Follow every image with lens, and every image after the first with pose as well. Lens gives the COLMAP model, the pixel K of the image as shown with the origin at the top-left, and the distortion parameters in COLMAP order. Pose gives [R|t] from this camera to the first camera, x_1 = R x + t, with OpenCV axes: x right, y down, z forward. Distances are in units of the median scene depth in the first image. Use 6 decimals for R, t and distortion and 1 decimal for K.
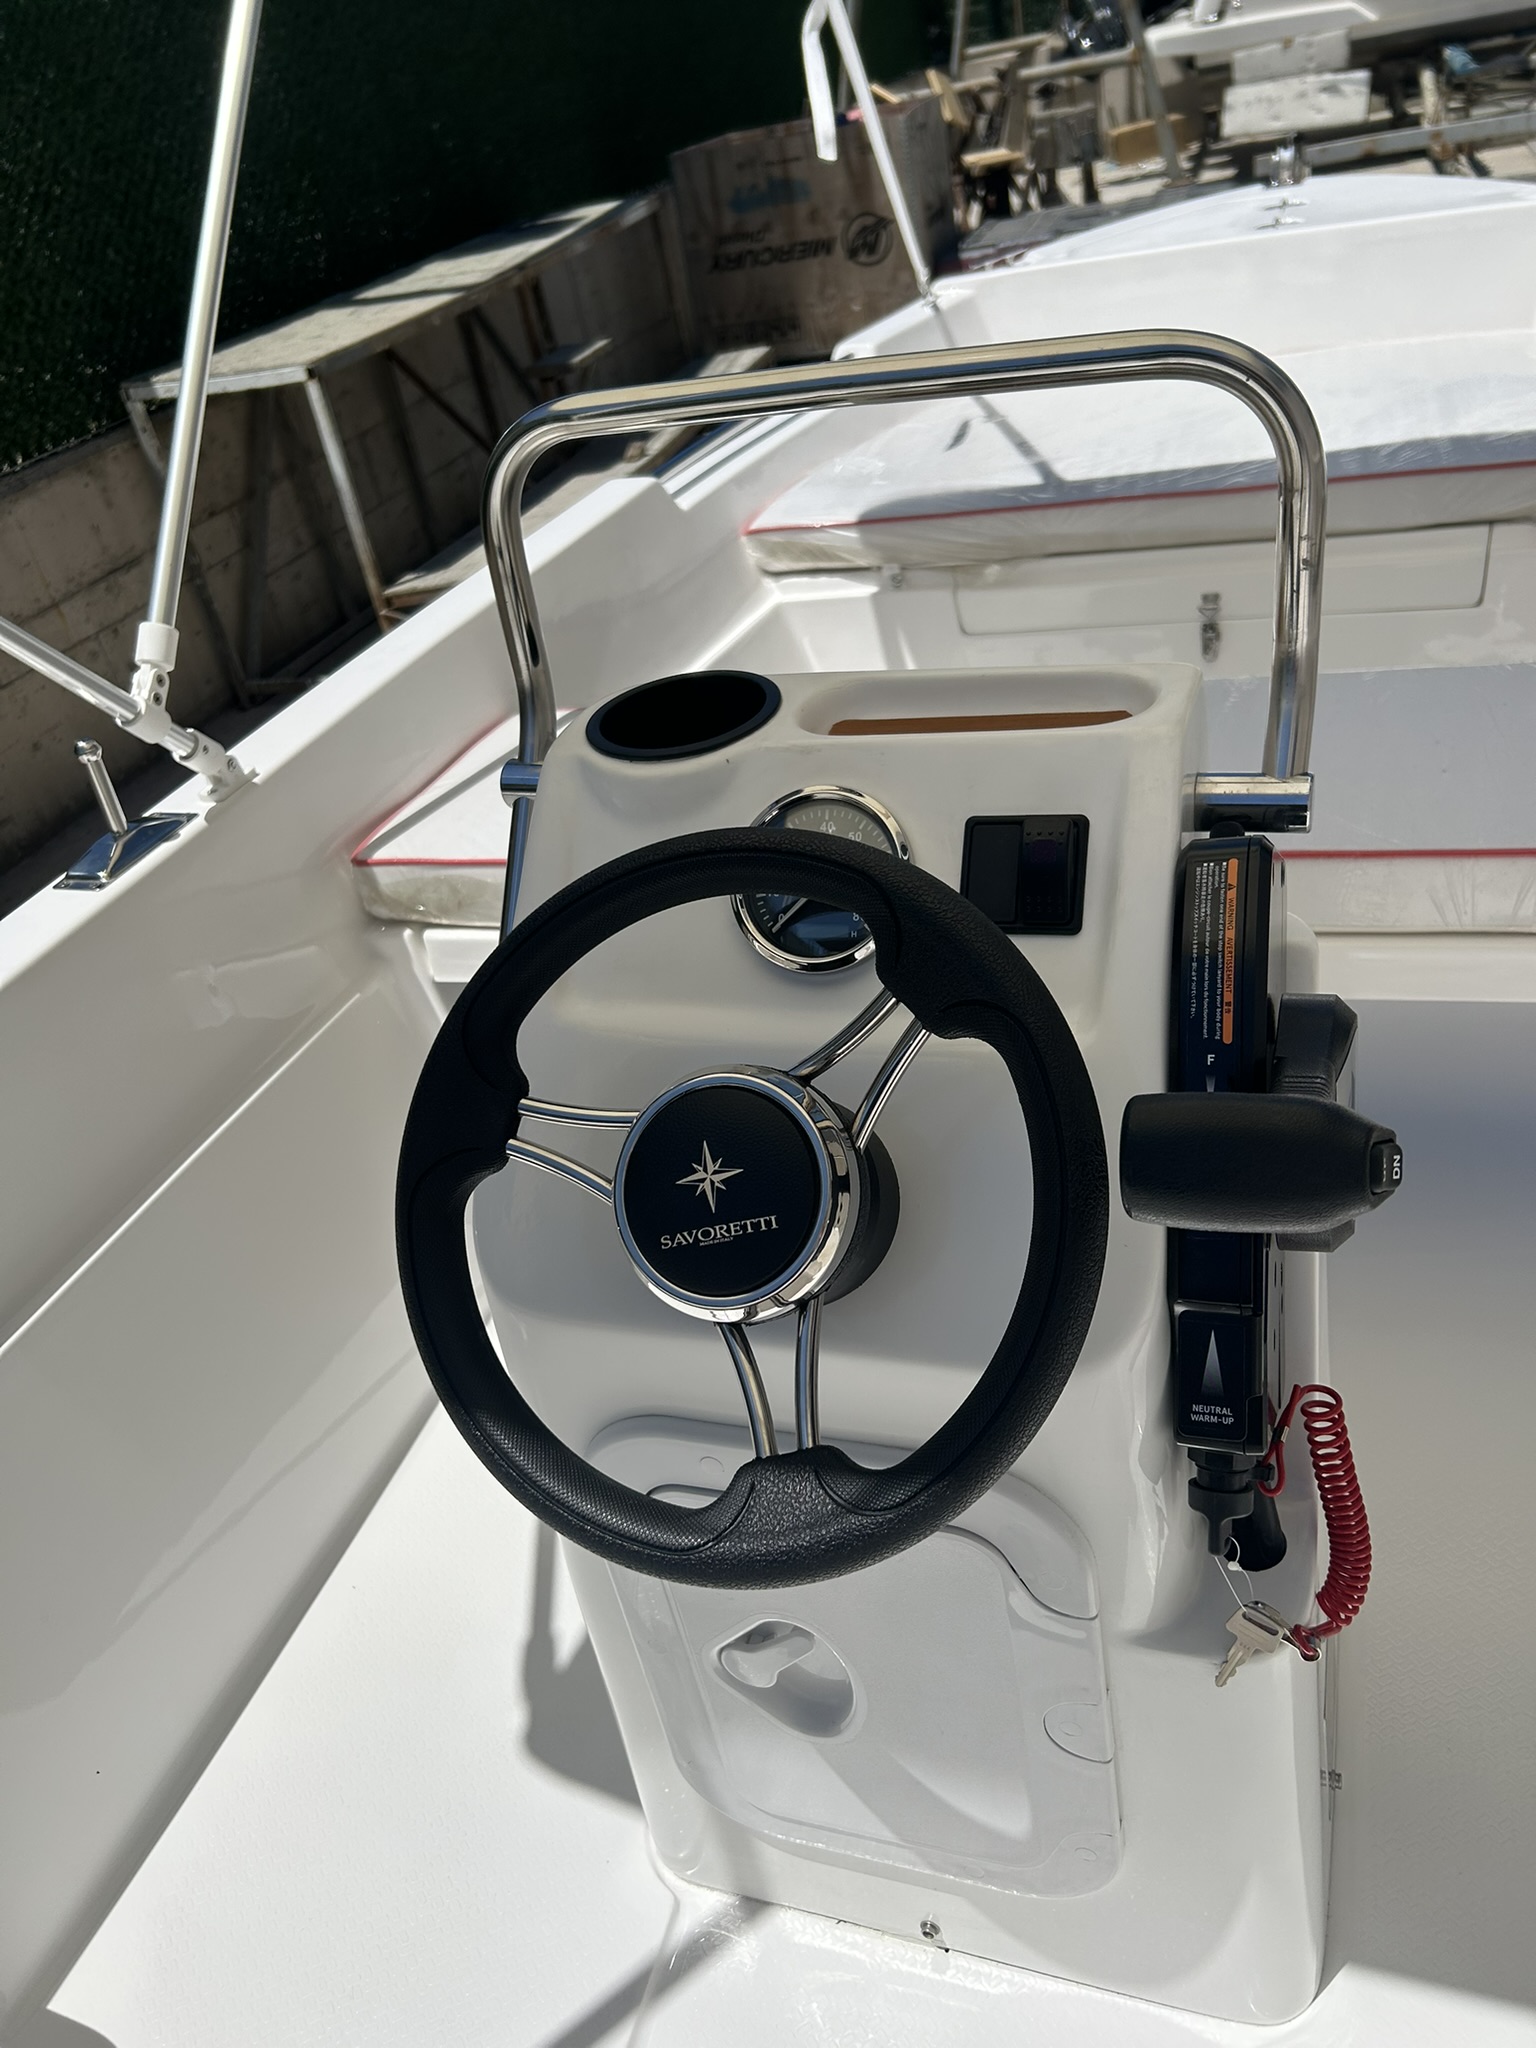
lens RADIAL K [[1543.4, 0, 770.6], [0, 1543.4, 1022.0], [0, 0, 1]] dist [0.018776, 0.003858]
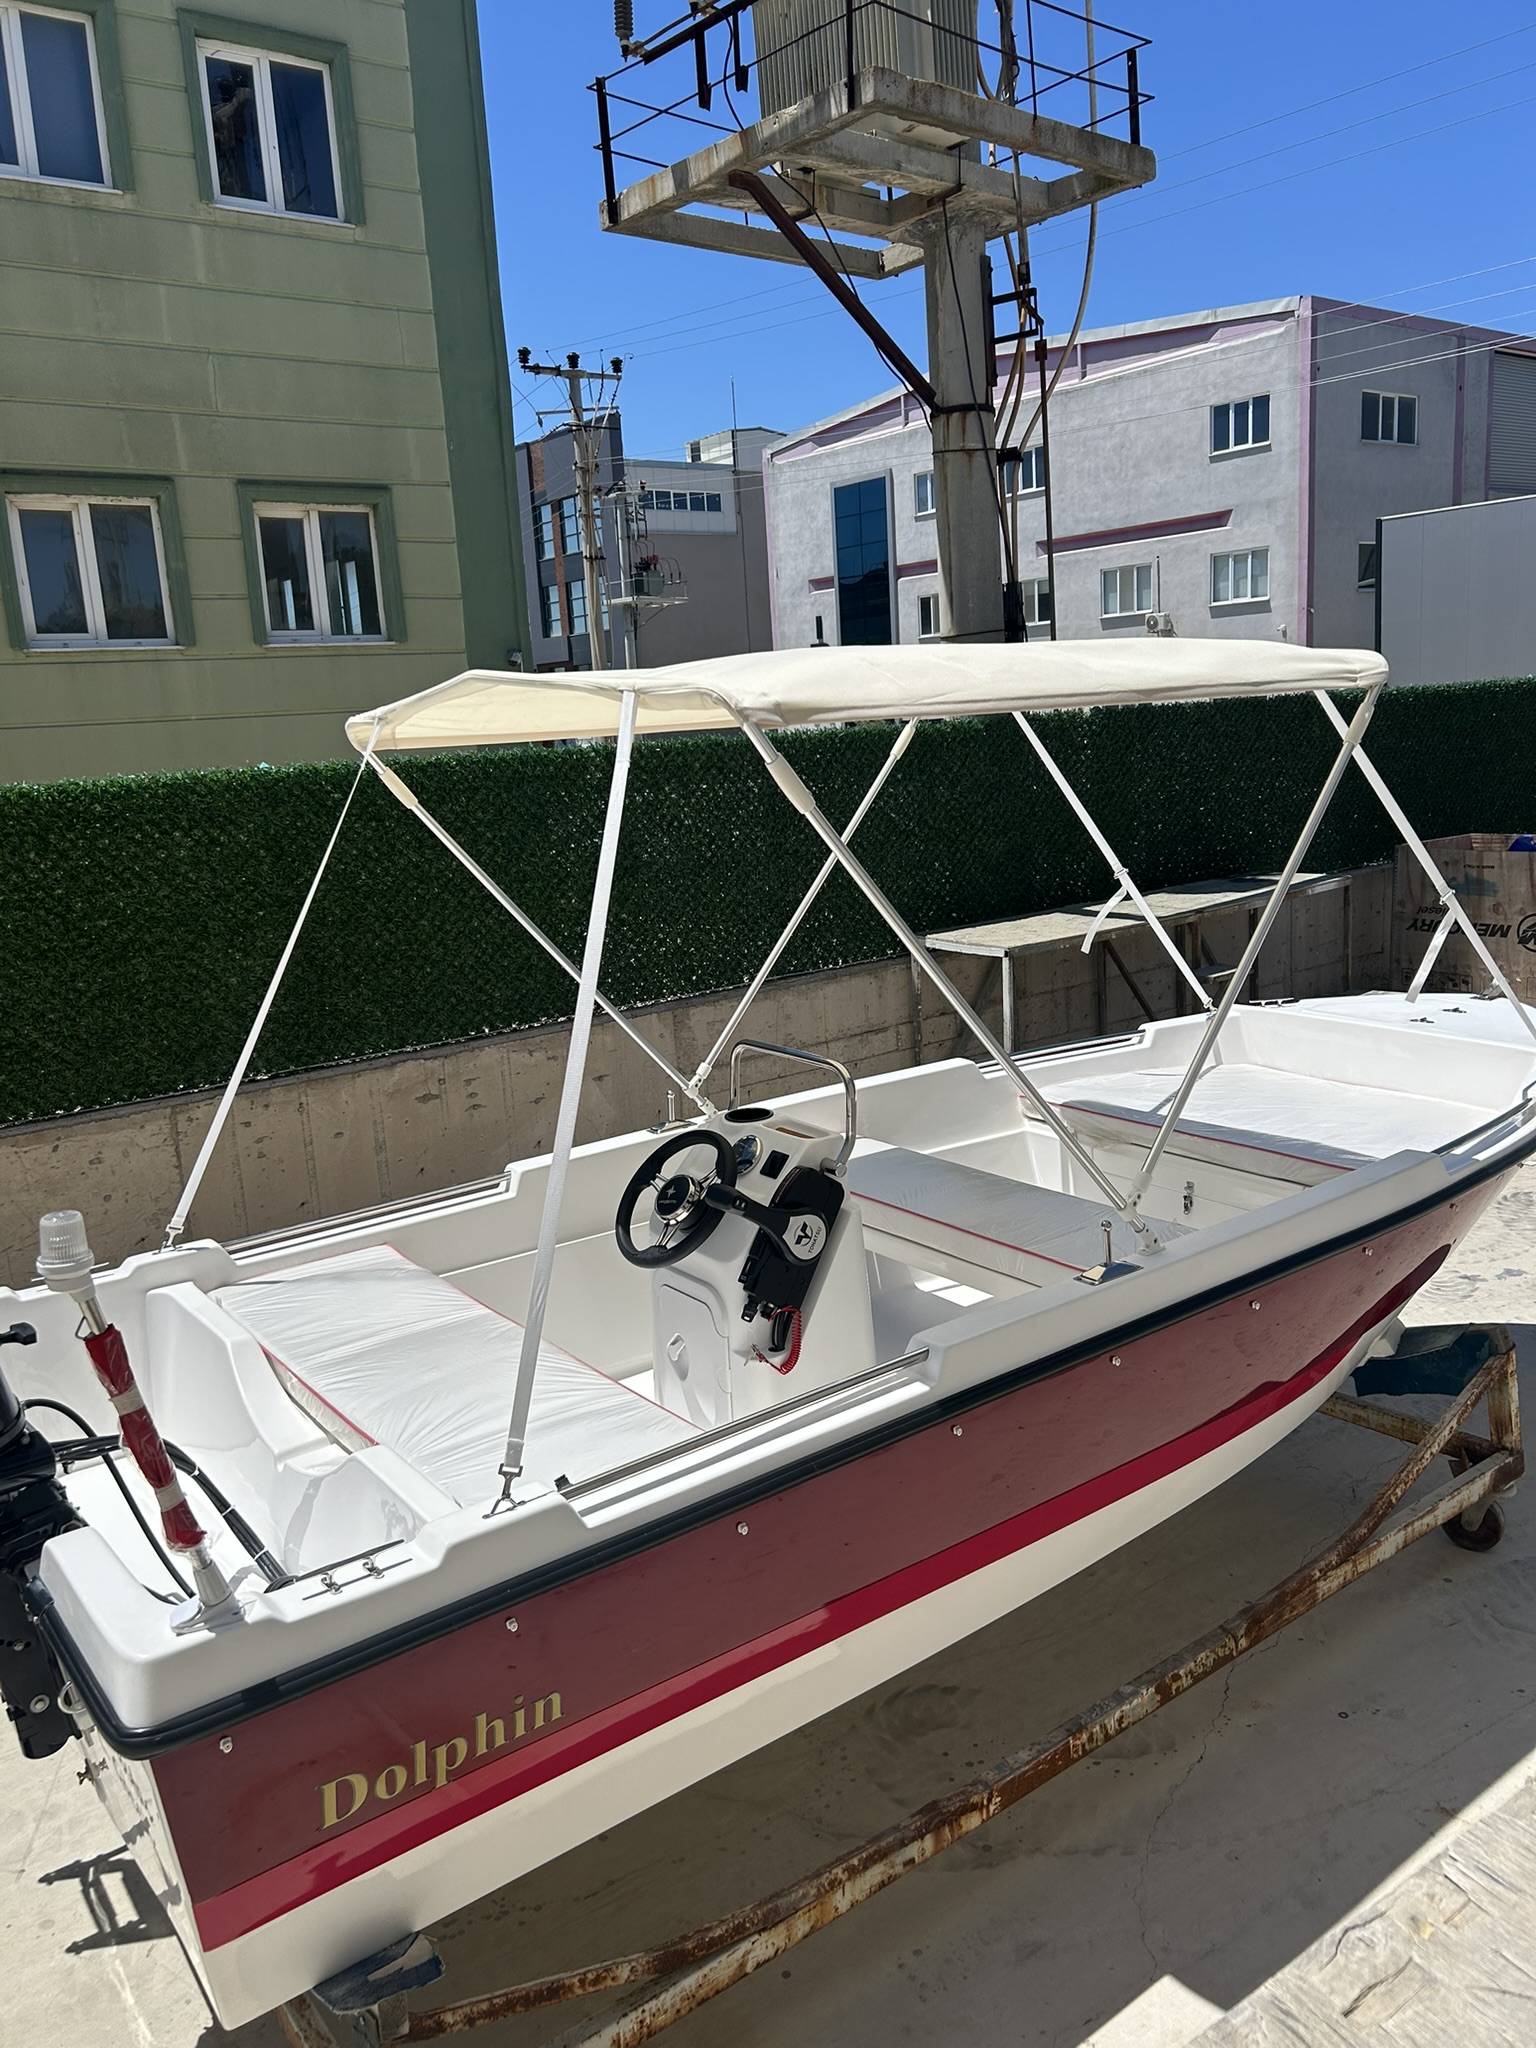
lens RADIAL K [[1543.4, 0, 768.2], [0, 1543.4, 1021.2], [0, 0, 1]] dist [0.018776, 0.003858]
pose [[0.816497, 0.238242, -0.525902, 0.376291], [-0.386918, 0.901871, -0.192154, 0.061215], [0.428516, 0.360374, 0.828556, -0.443547]]
